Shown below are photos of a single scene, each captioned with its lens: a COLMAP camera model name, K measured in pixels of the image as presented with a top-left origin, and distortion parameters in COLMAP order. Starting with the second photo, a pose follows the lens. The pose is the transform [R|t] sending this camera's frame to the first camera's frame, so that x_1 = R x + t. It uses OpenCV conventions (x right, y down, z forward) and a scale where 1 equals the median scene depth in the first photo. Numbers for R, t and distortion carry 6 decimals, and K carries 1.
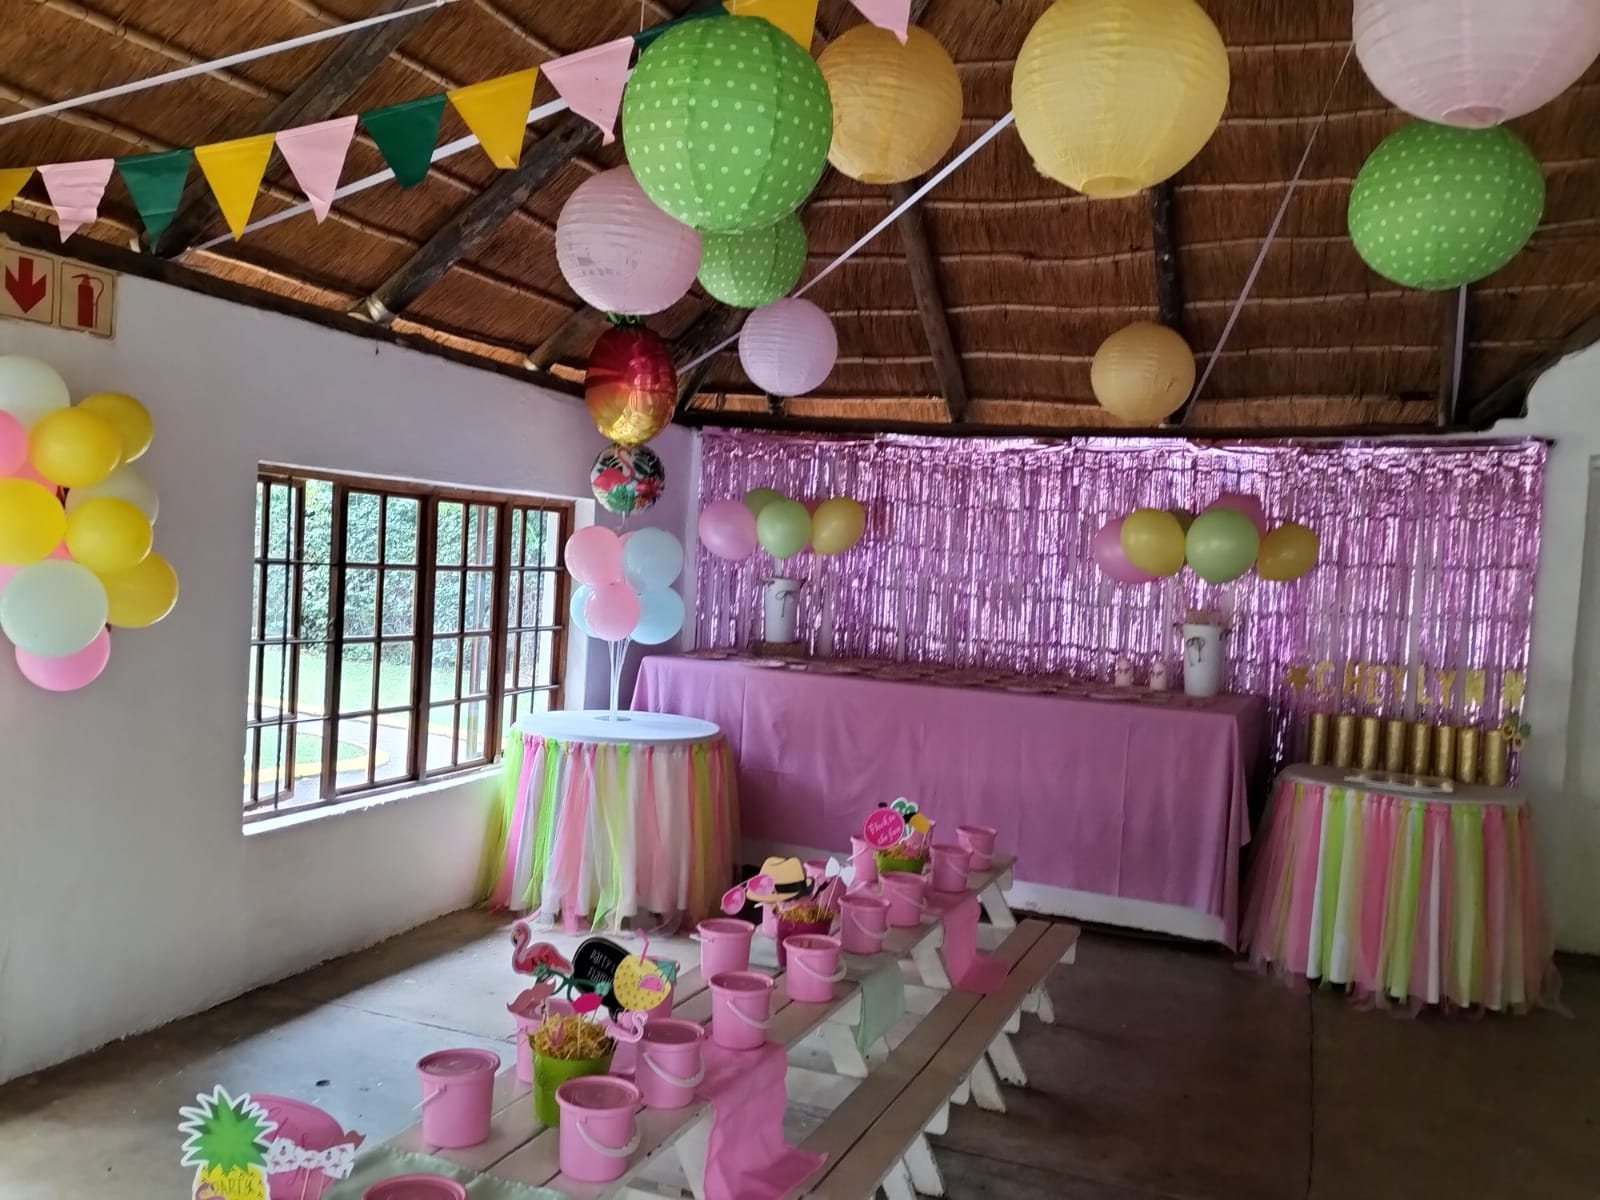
lens RADIAL K [[1423.4, 0, 805.1], [0, 1423.4, 607.7], [0, 0, 1]] dist [0.058948, -0.088863]
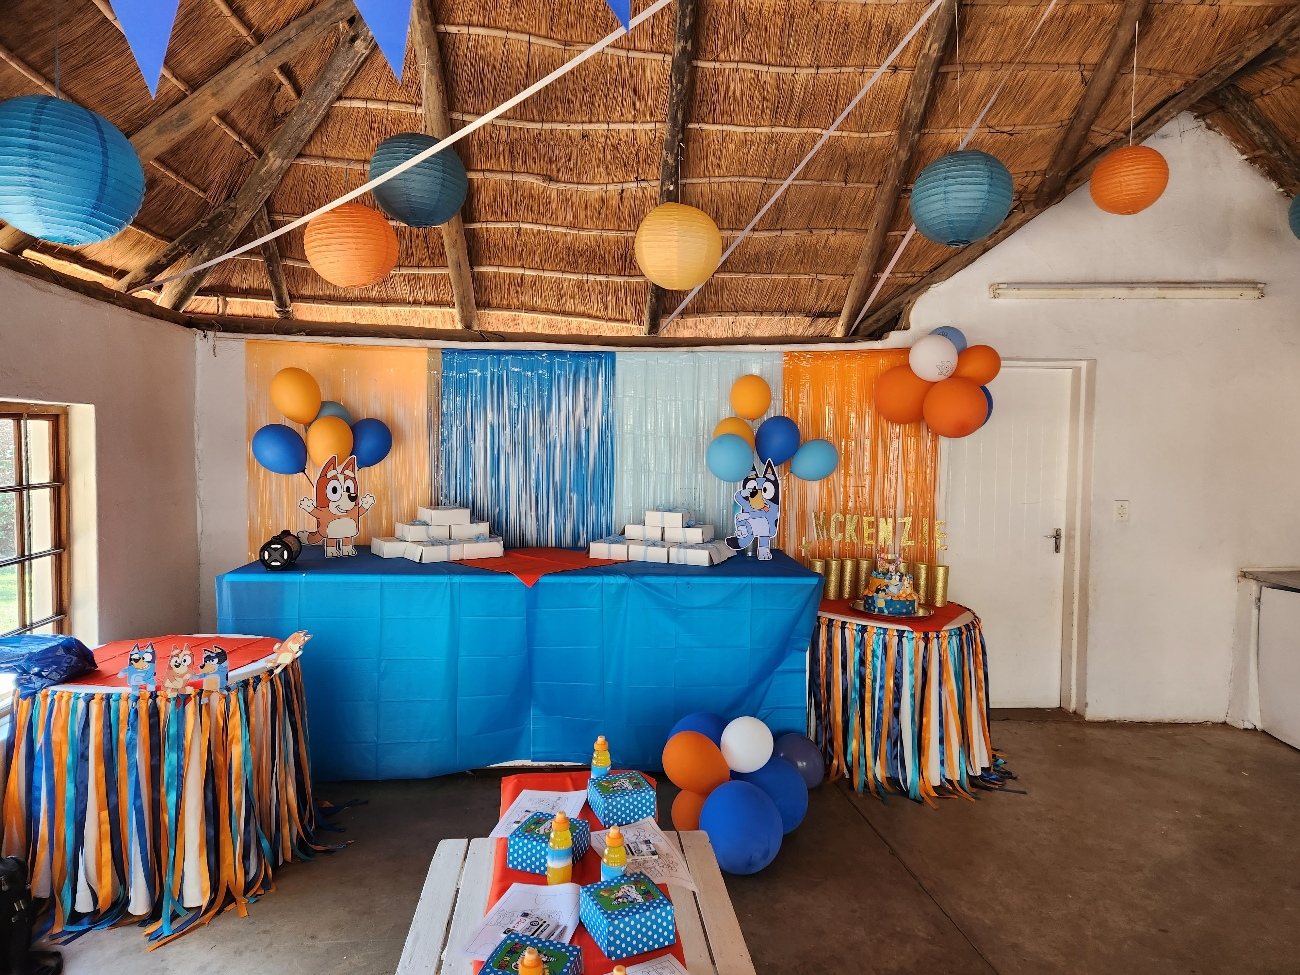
lens RADIAL K [[856.5, 0, 658.2], [0, 856.5, 482.0], [0, 0, 1]] dist [0.085011, -0.083205]
pose [[0.888549, -0.063110, 0.454420, -0.093324], [0.050799, 0.997937, 0.039264, -0.033254], [-0.455960, -0.011804, 0.889922, 0.378675]]
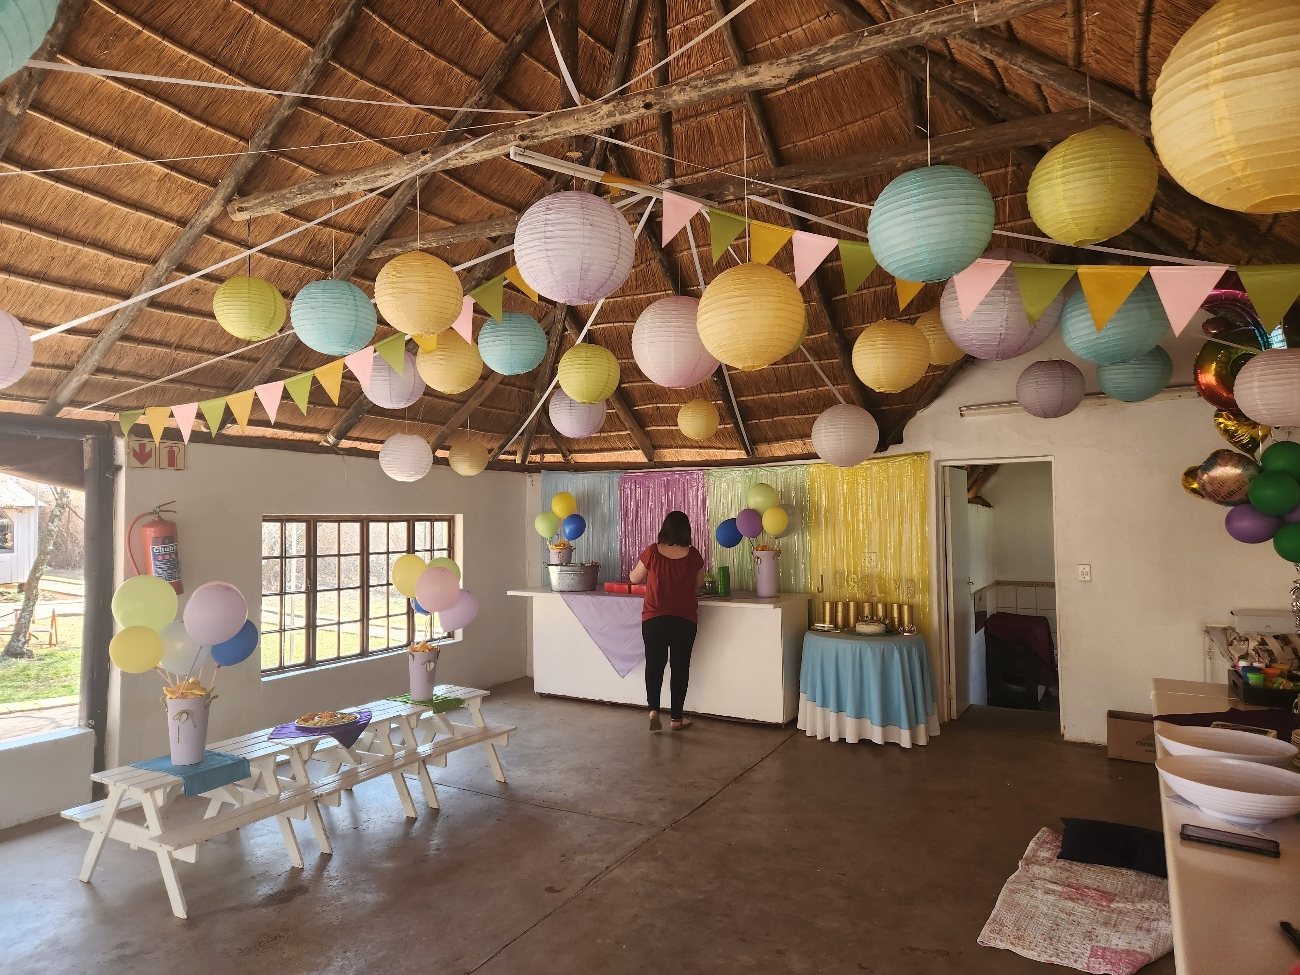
lens RADIAL K [[865.5, 0, 638.9], [0, 865.5, 487.5], [0, 0, 1]] dist [0.111785, -0.112159]
pose [[0.987883, -0.068470, -0.139280, 0.306250], [0.057972, 0.995259, -0.078090, -0.001434], [0.143967, 0.069069, 0.987169, -0.221106]]
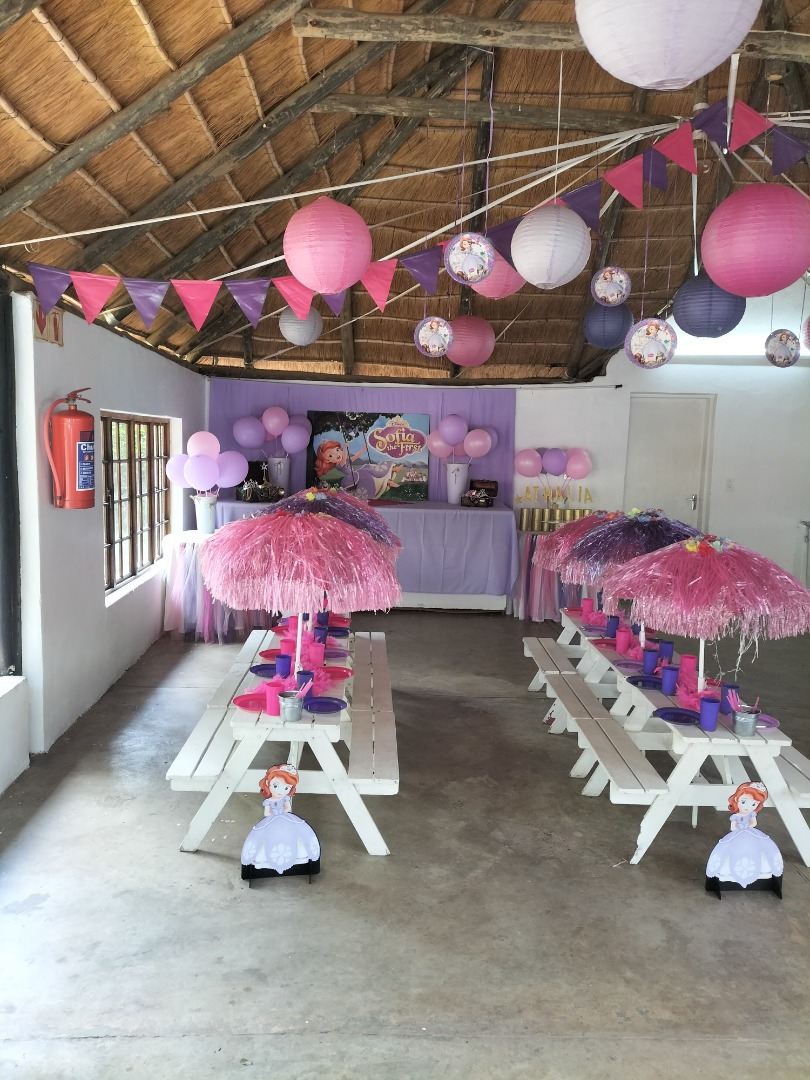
lens RADIAL K [[808.7, 0, 406.0], [0, 808.7, 555.9], [0, 0, 1]] dist [0.069462, -0.095253]
pose [[0.917364, -0.086748, 0.388482, -0.337318], [0.038960, 0.990846, 0.129255, -0.026901], [-0.396139, -0.103439, 0.912346, -0.108594]]
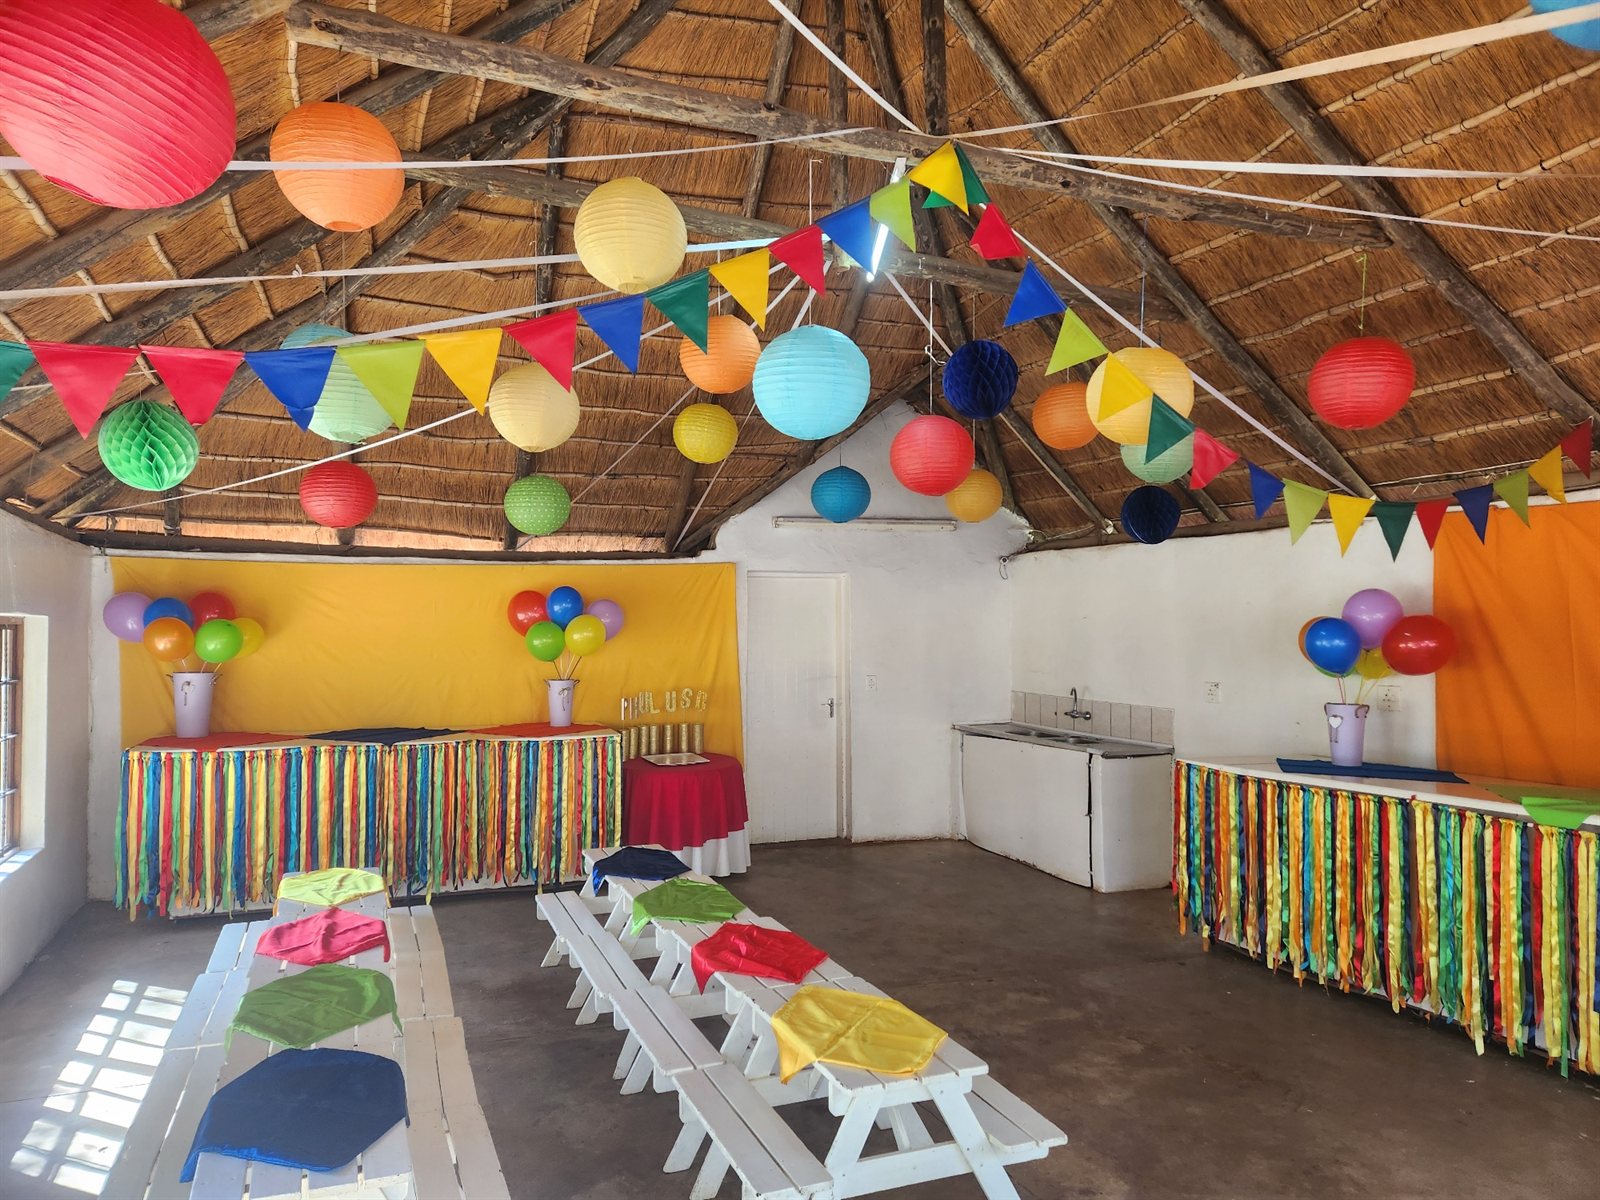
lens RADIAL K [[1055.8, 0, 793.6], [0, 1055.8, 625.6], [0, 0, 1]] dist [0.098355, -0.072503]
pose [[0.724258, -0.049129, 0.687777, -0.342017], [0.063949, 0.997945, 0.003944, -0.037729], [-0.686558, 0.041126, 0.725911, -0.020963]]
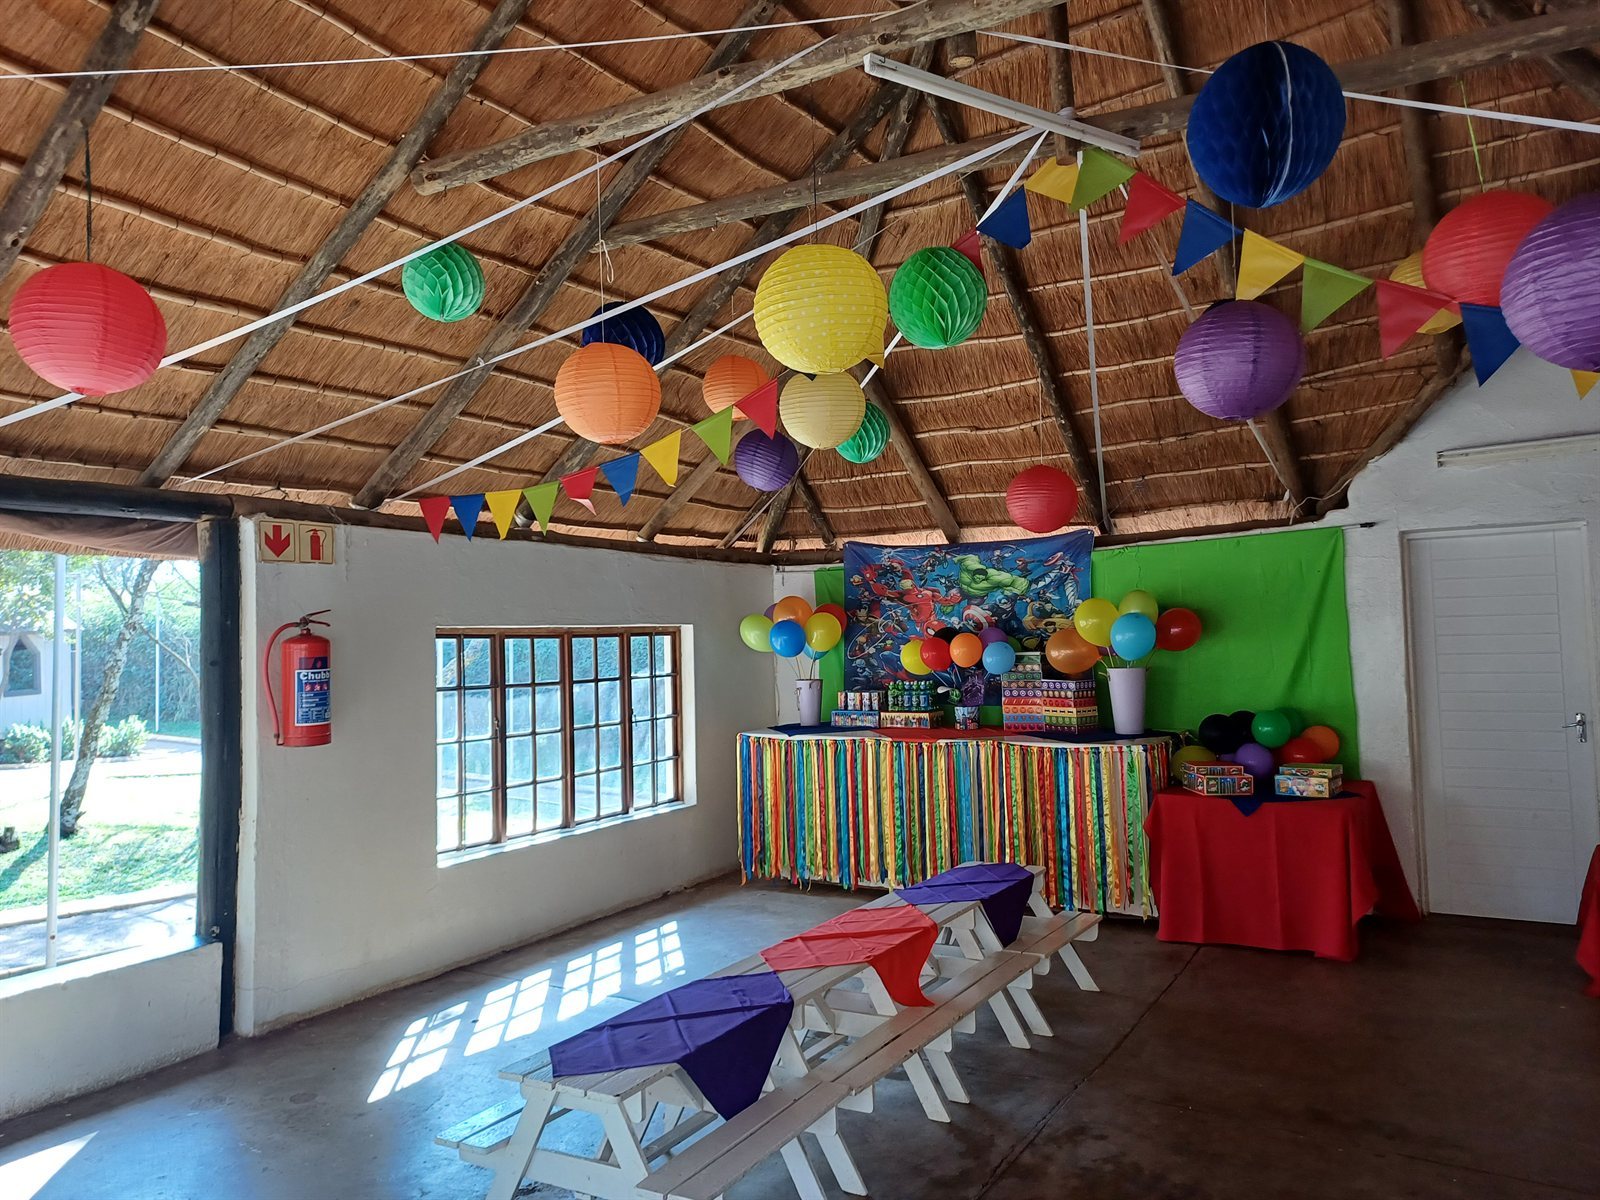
lens RADIAL K [[1182.6, 0, 816.8], [0, 1182.6, 595.4], [0, 0, 1]] dist [0.105963, -0.129505]
pose [[0.982481, -0.086977, -0.164824, 0.192734], [0.074641, 0.994026, -0.079625, -0.000504], [0.170765, 0.065927, 0.983104, -0.175757]]
